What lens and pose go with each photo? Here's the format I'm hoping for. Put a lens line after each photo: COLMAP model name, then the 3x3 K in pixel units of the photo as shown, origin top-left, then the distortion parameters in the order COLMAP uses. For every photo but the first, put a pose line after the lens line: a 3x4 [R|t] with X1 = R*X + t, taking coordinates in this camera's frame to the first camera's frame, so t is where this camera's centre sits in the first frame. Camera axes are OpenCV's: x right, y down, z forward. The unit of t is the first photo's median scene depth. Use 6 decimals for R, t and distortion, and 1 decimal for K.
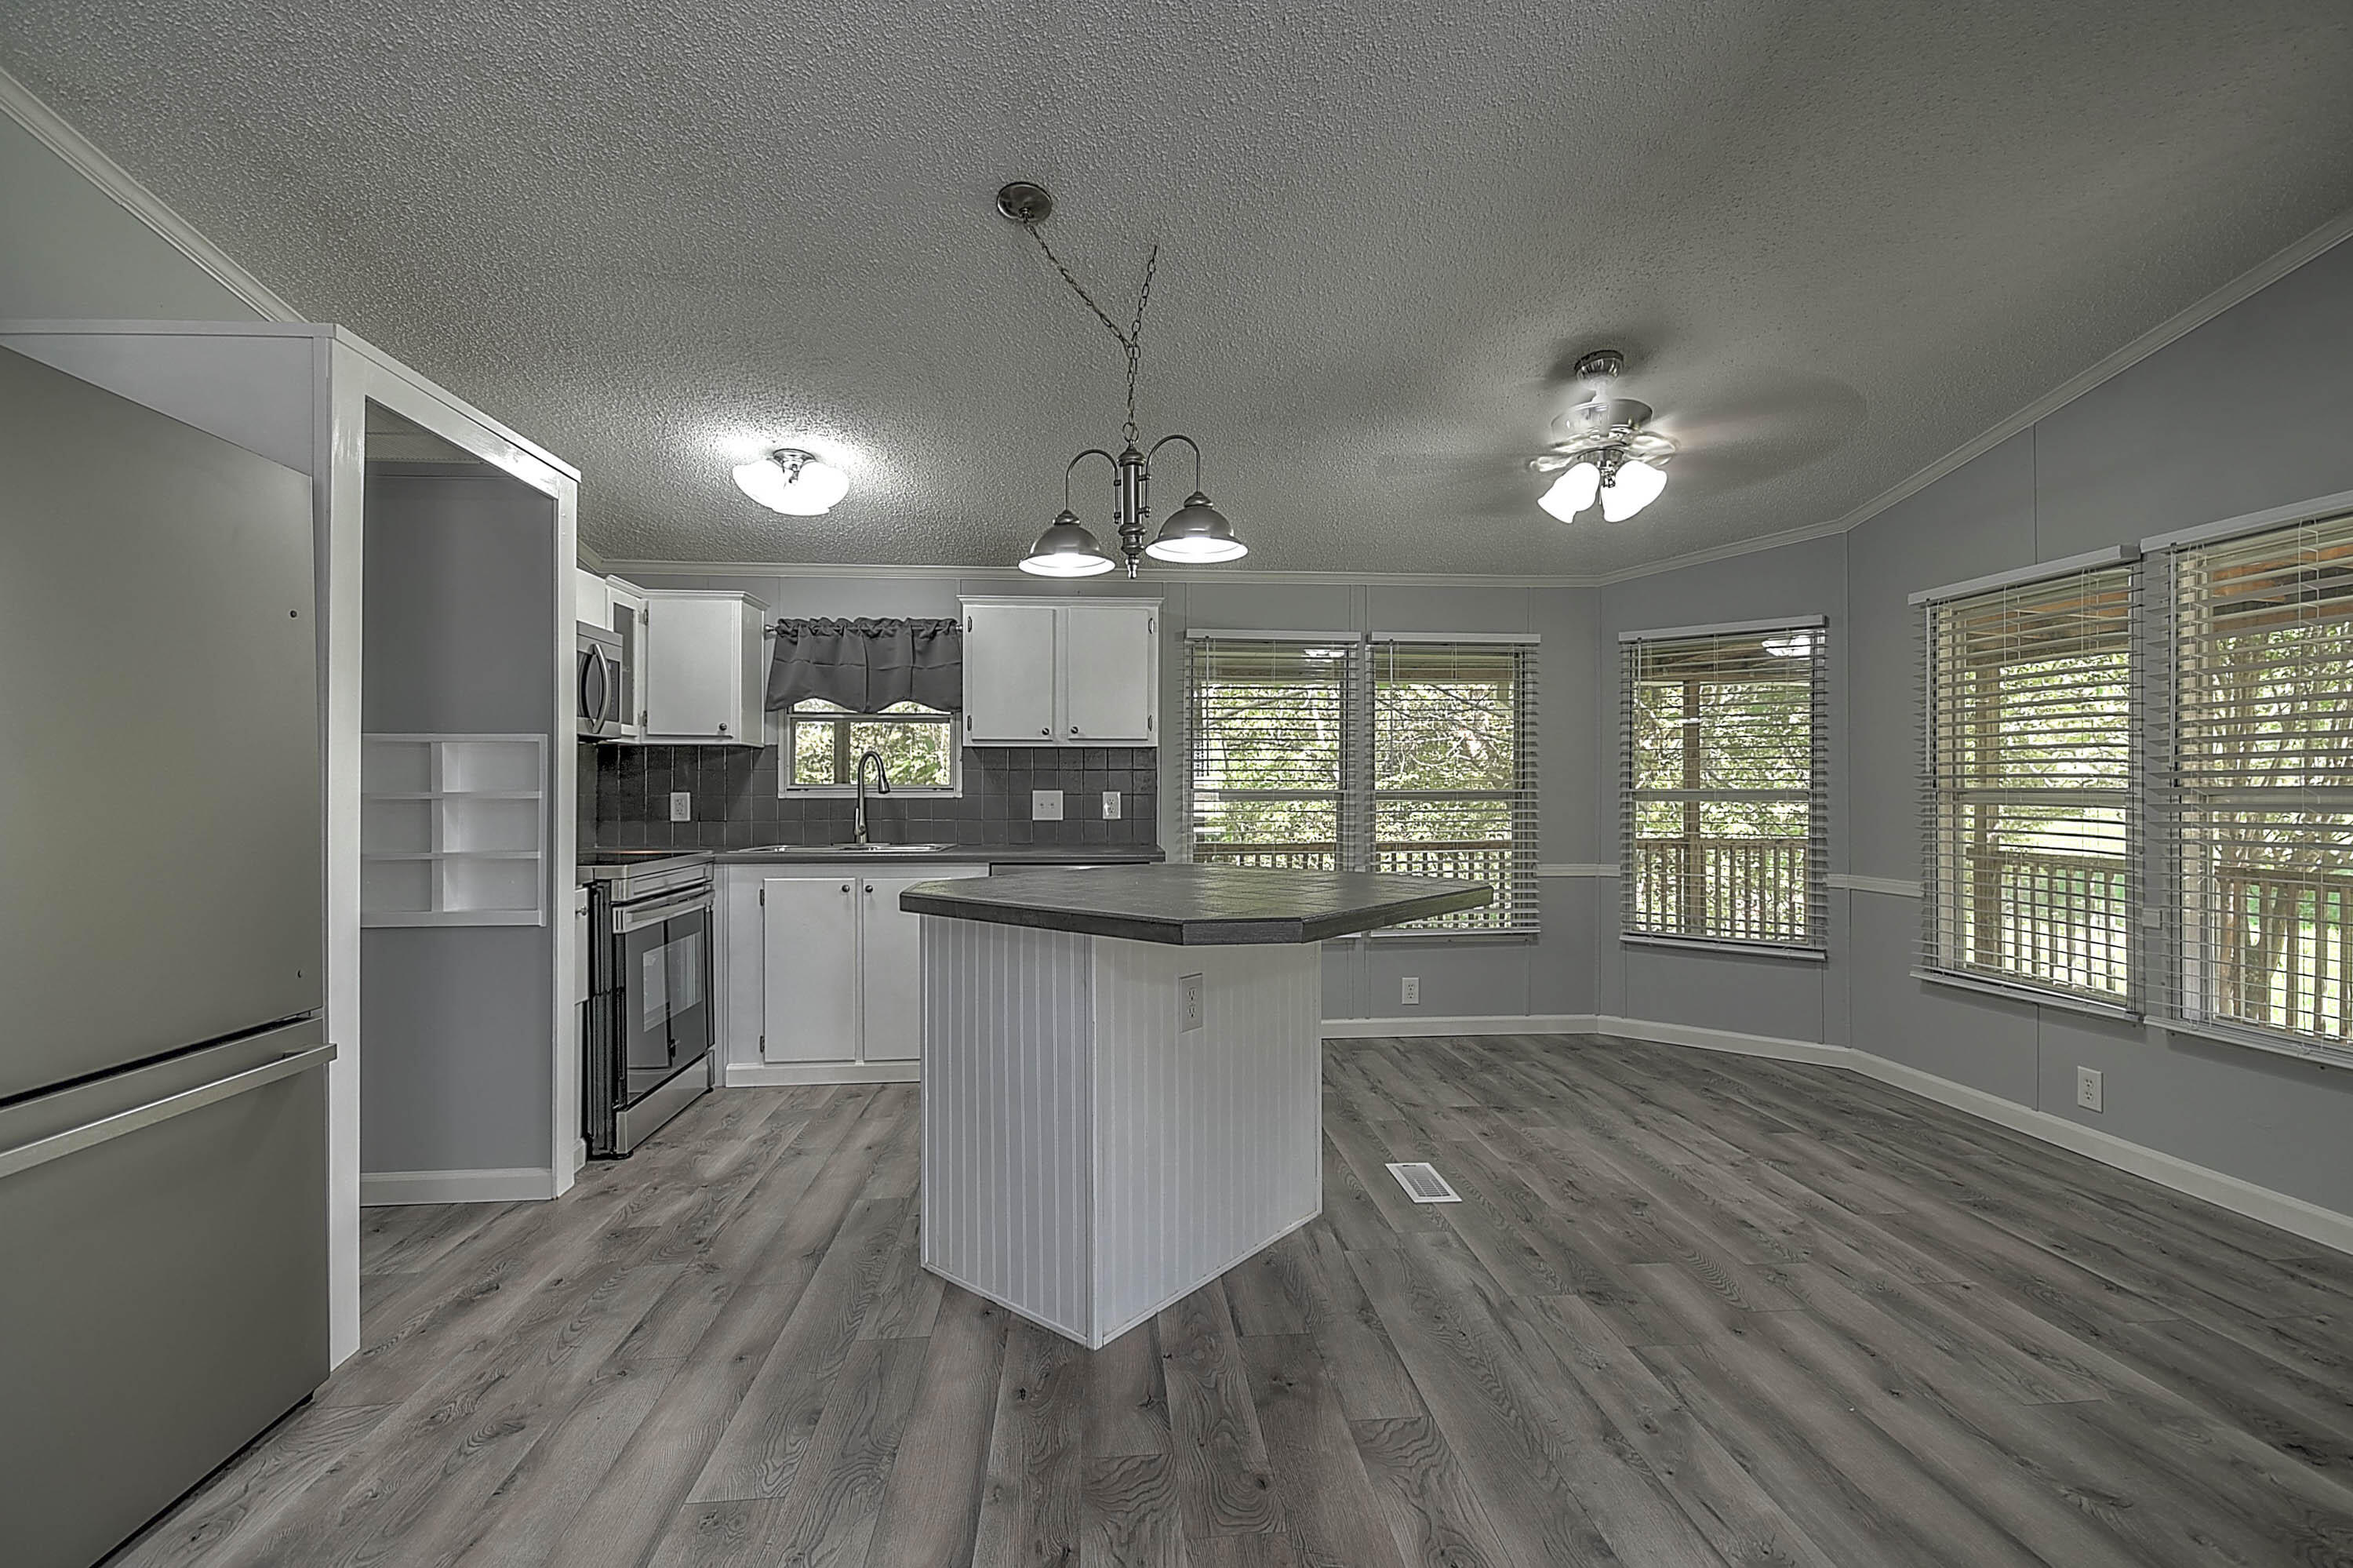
lens RADIAL K [[1039.3, 0, 1155.4], [0, 1039.3, 777.5], [0, 0, 1]] dist [0.016925, -0.008137]
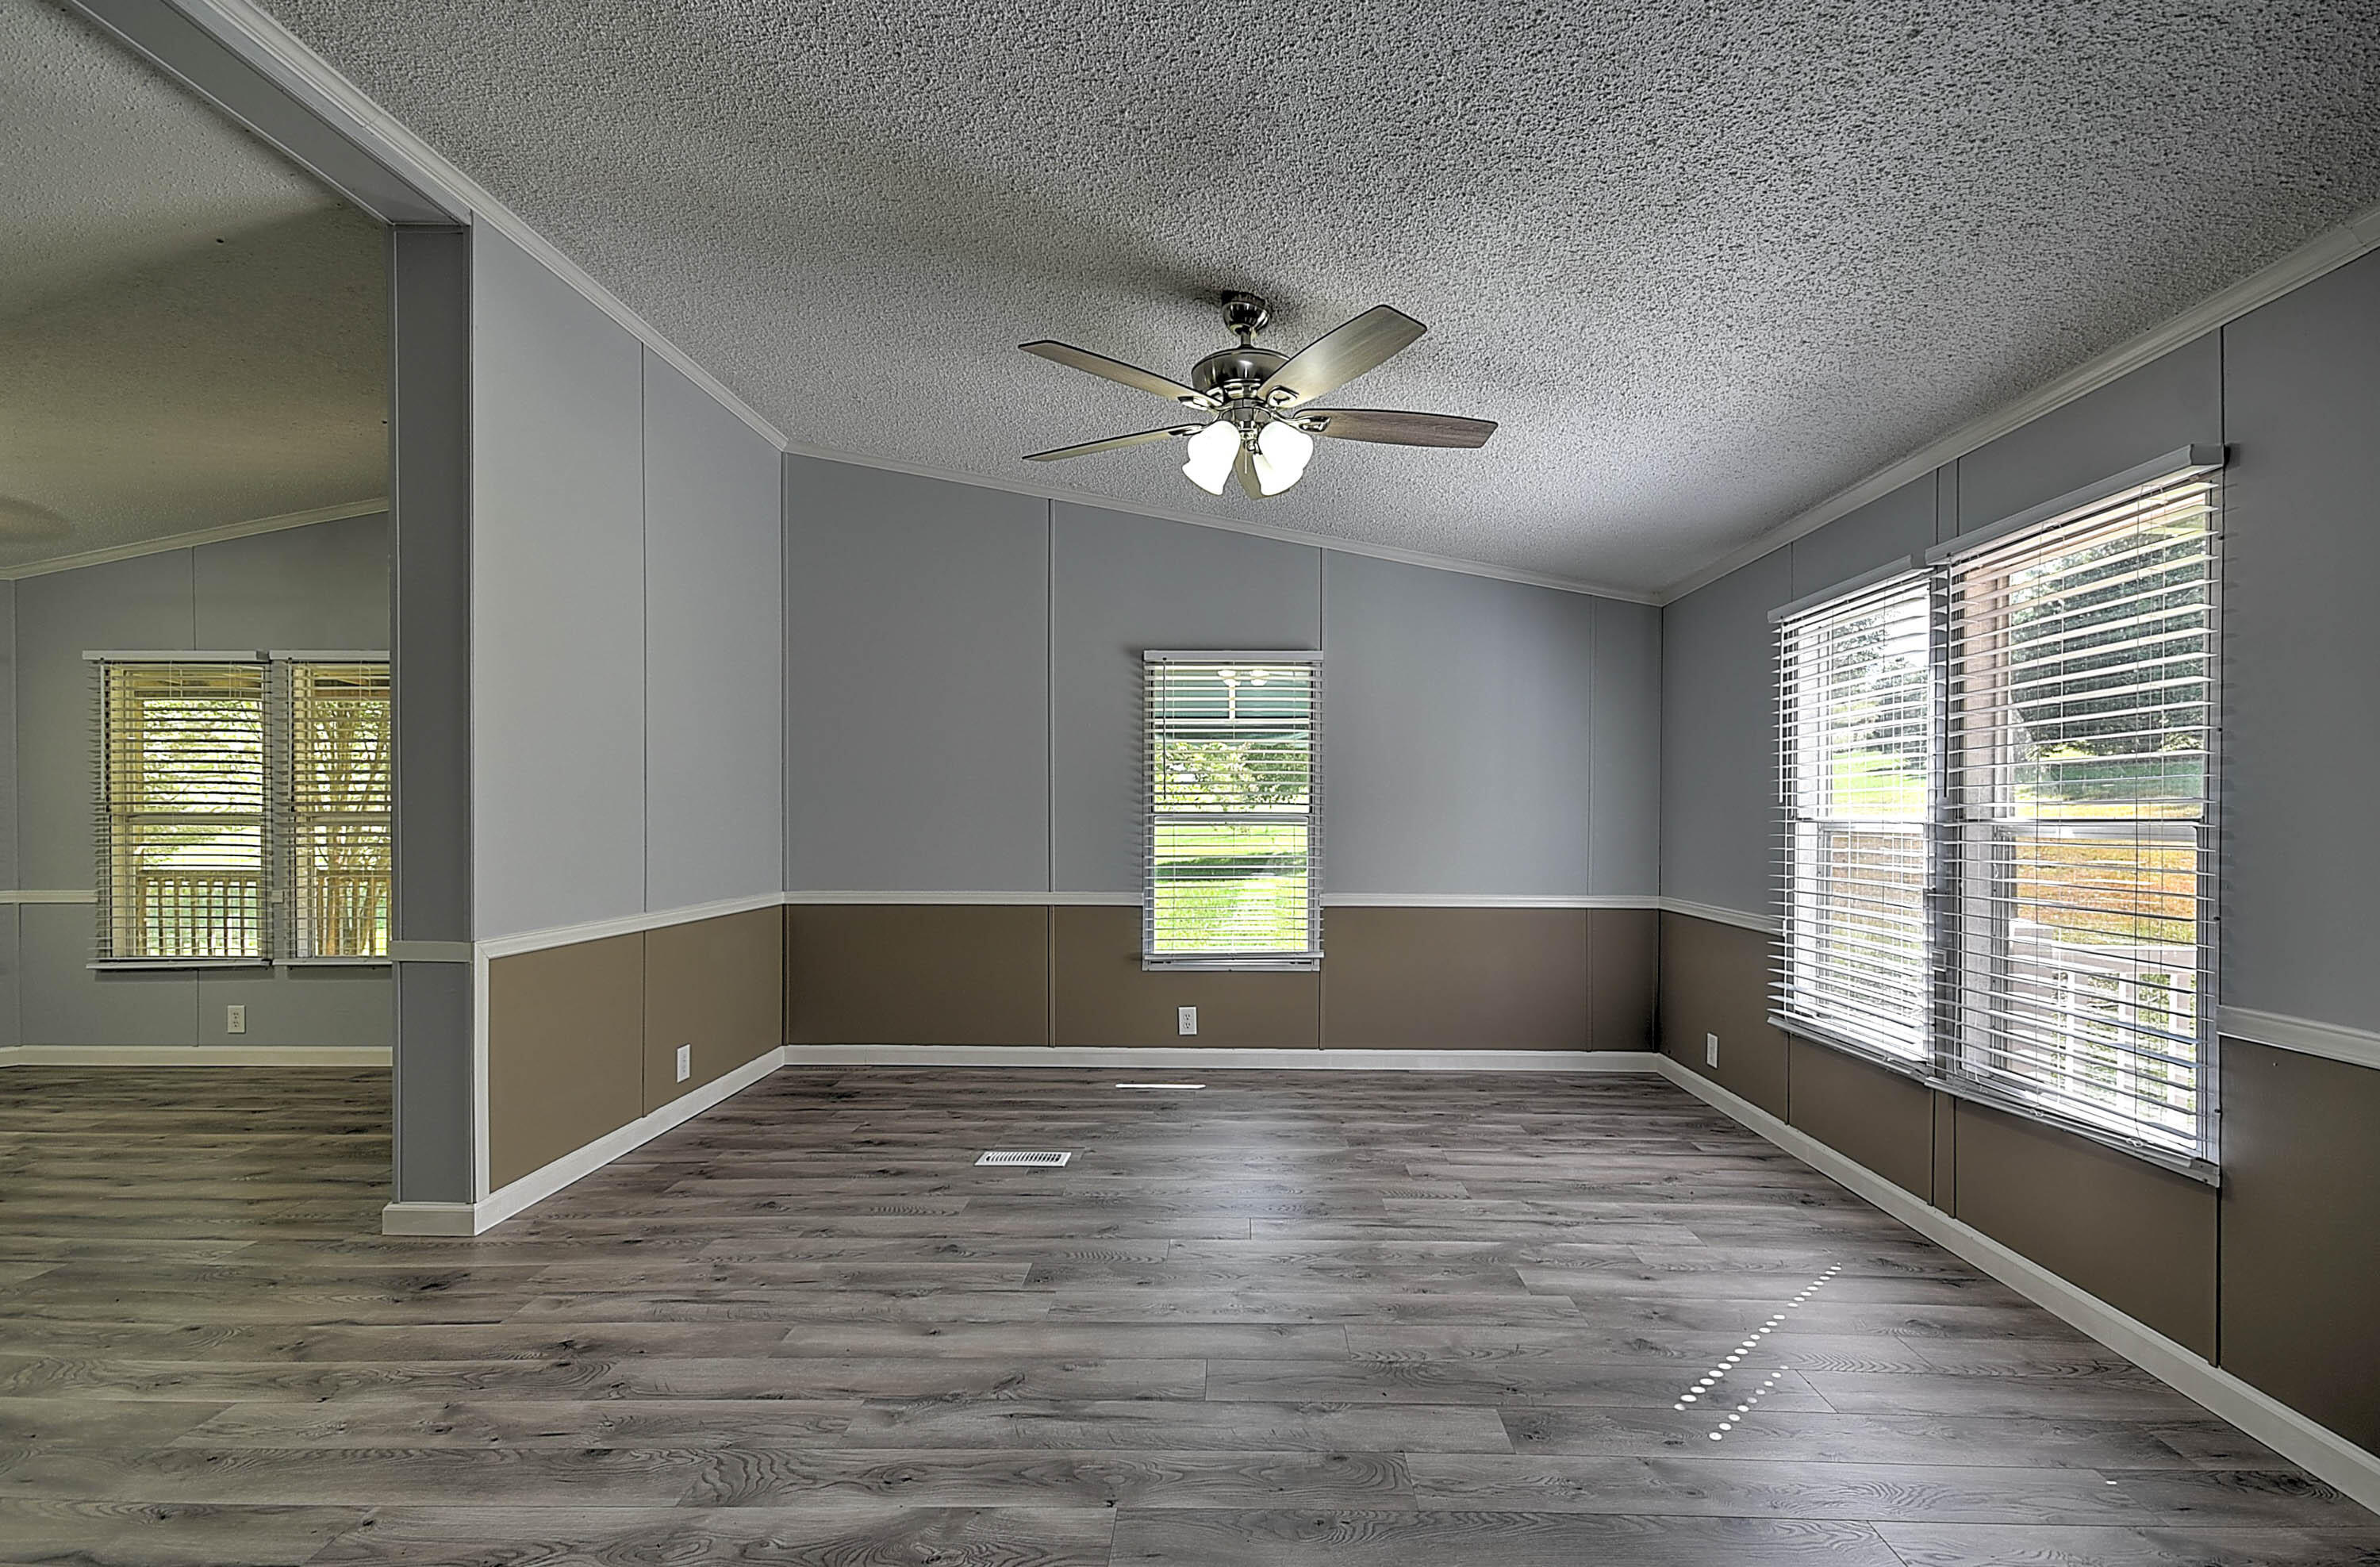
lens RADIAL K [[1051.3, 0, 1254.7], [0, 1051.3, 840.4], [0, 0, 1]] dist [0.016925, -0.008137]
pose [[0.066517, -0.021081, 0.997563, -0.473226], [-0.012919, 0.999675, 0.021987, -0.002421], [-0.997702, -0.014350, 0.066224, -0.498615]]
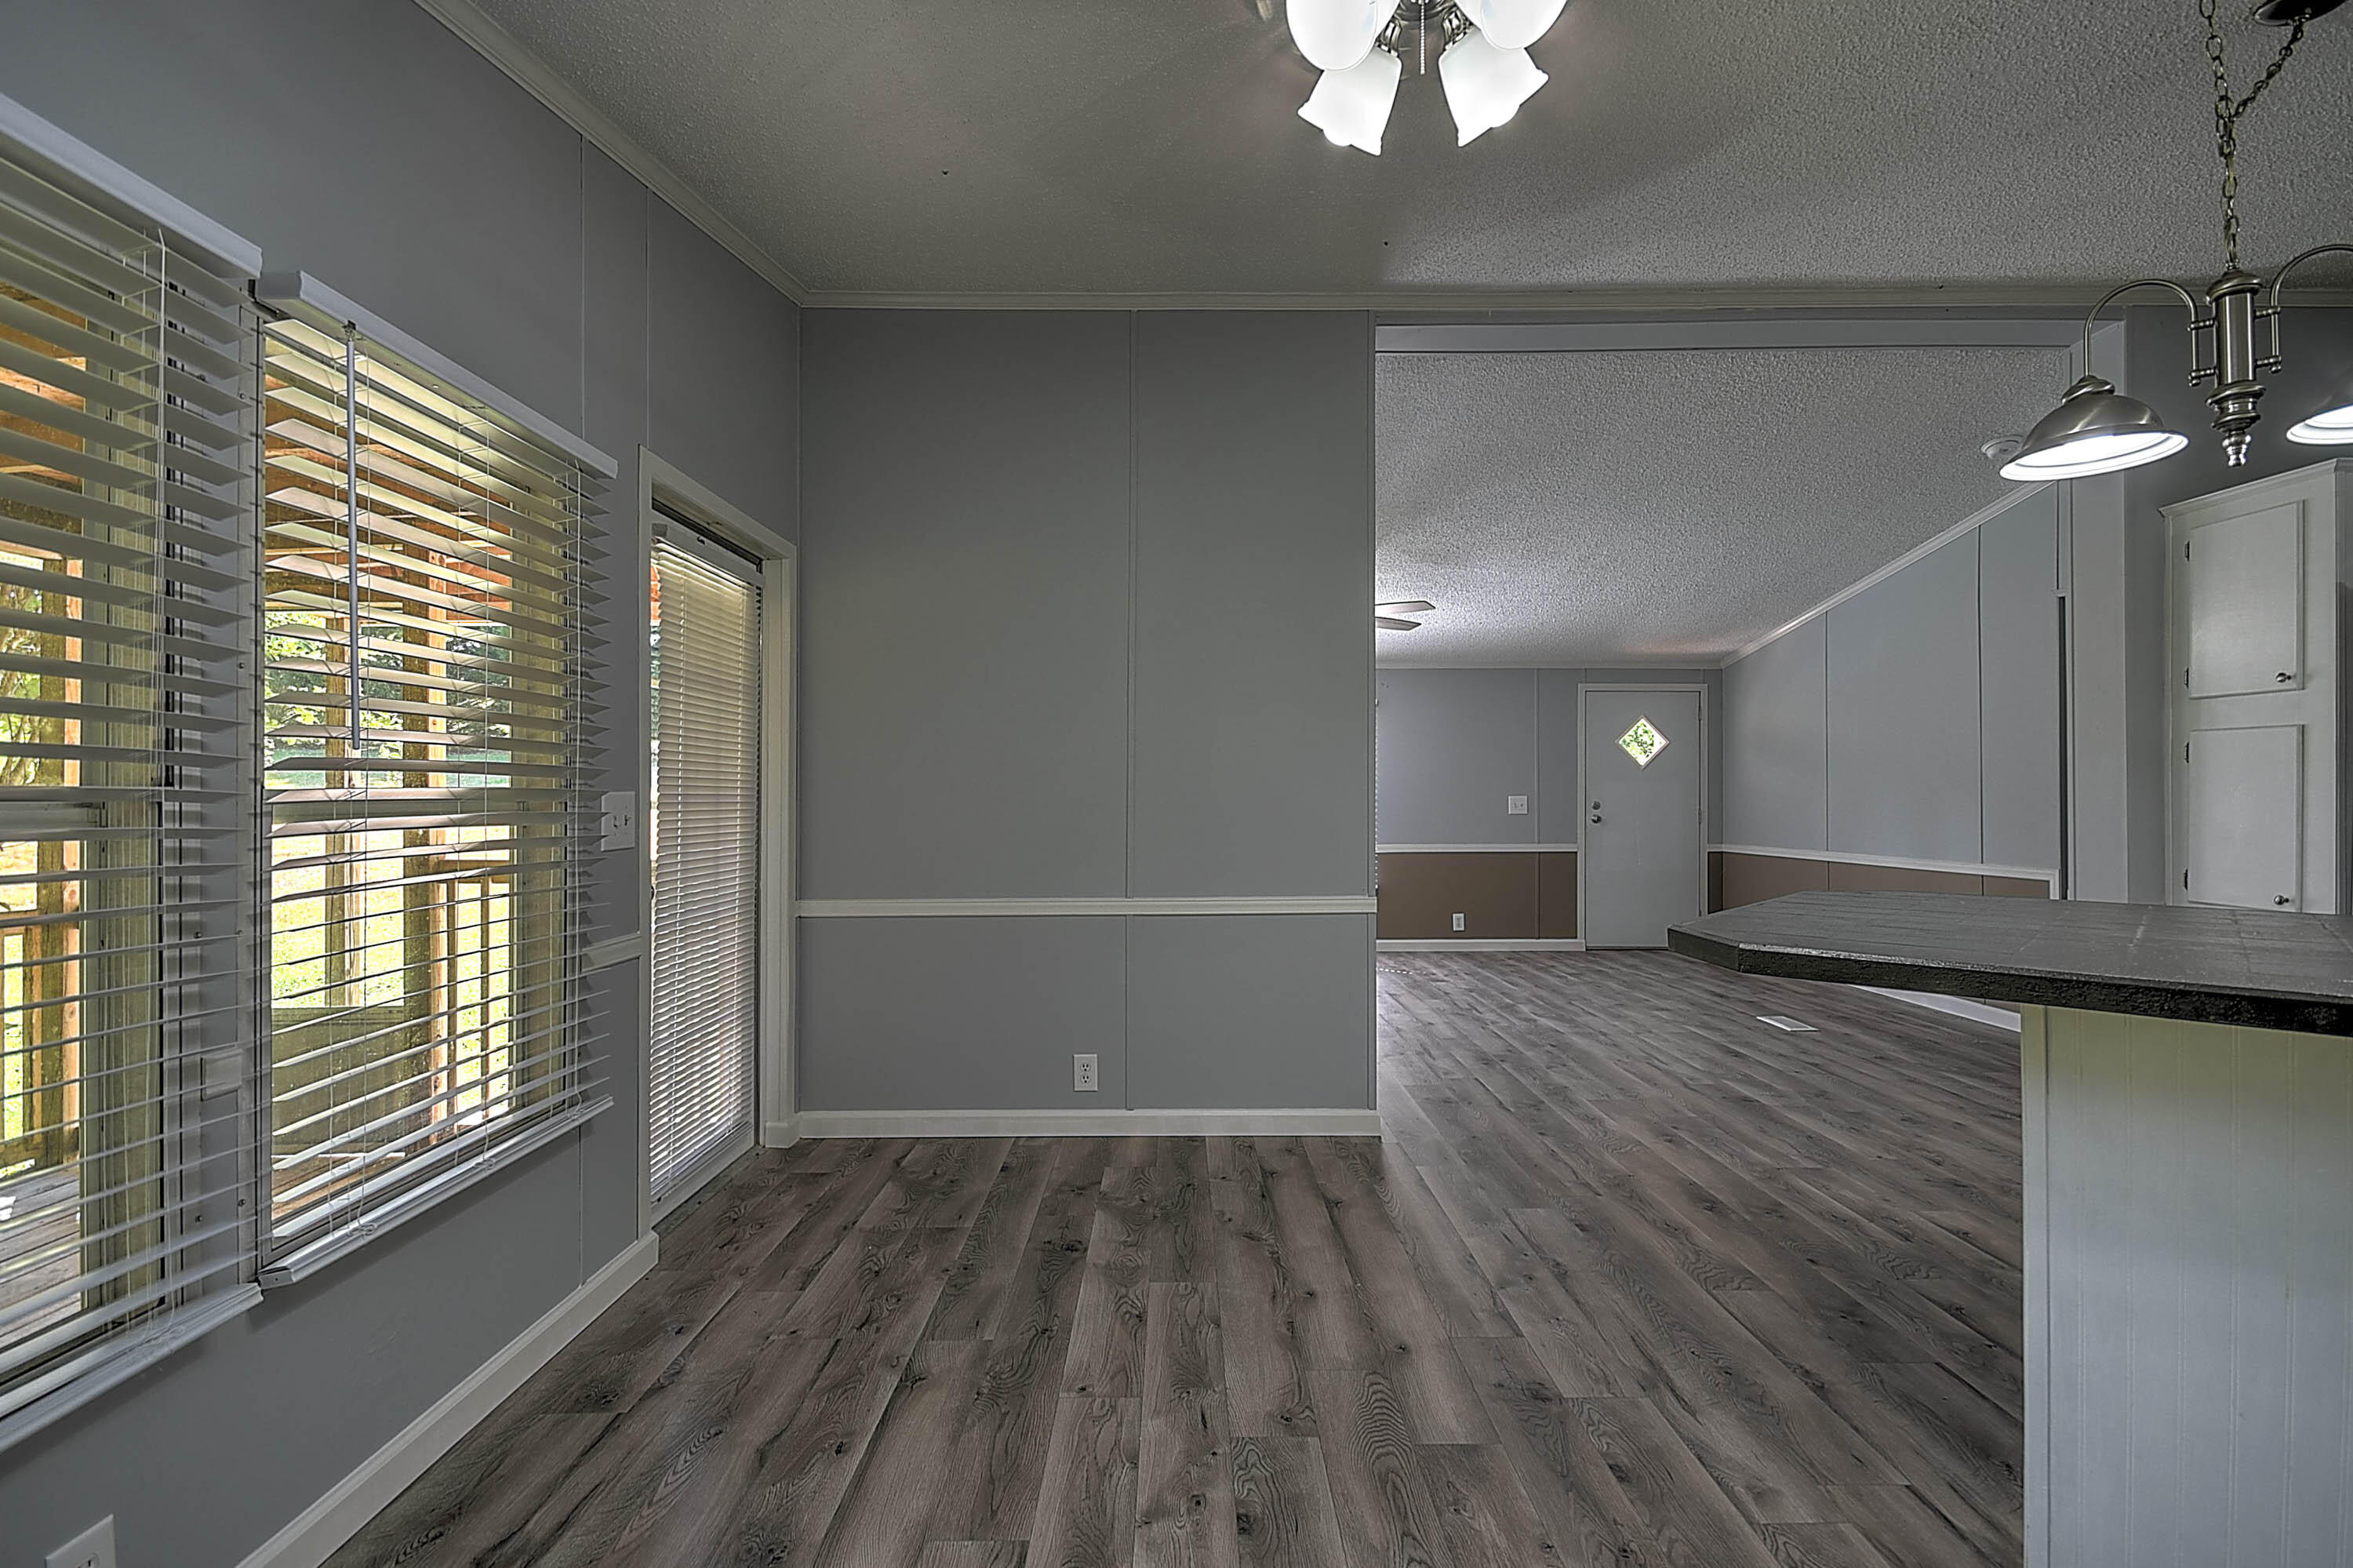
lens RADIAL K [[1039.3, 0, 1159.8], [0, 1039.3, 781.8], [0, 0, 1]] dist [0.016925, -0.008137]
pose [[-0.997030, 0.001990, 0.076987, 0.458819], [0.000194, 0.999728, -0.023336, 0.016835], [-0.077013, -0.023252, -0.996759, 1.298659]]
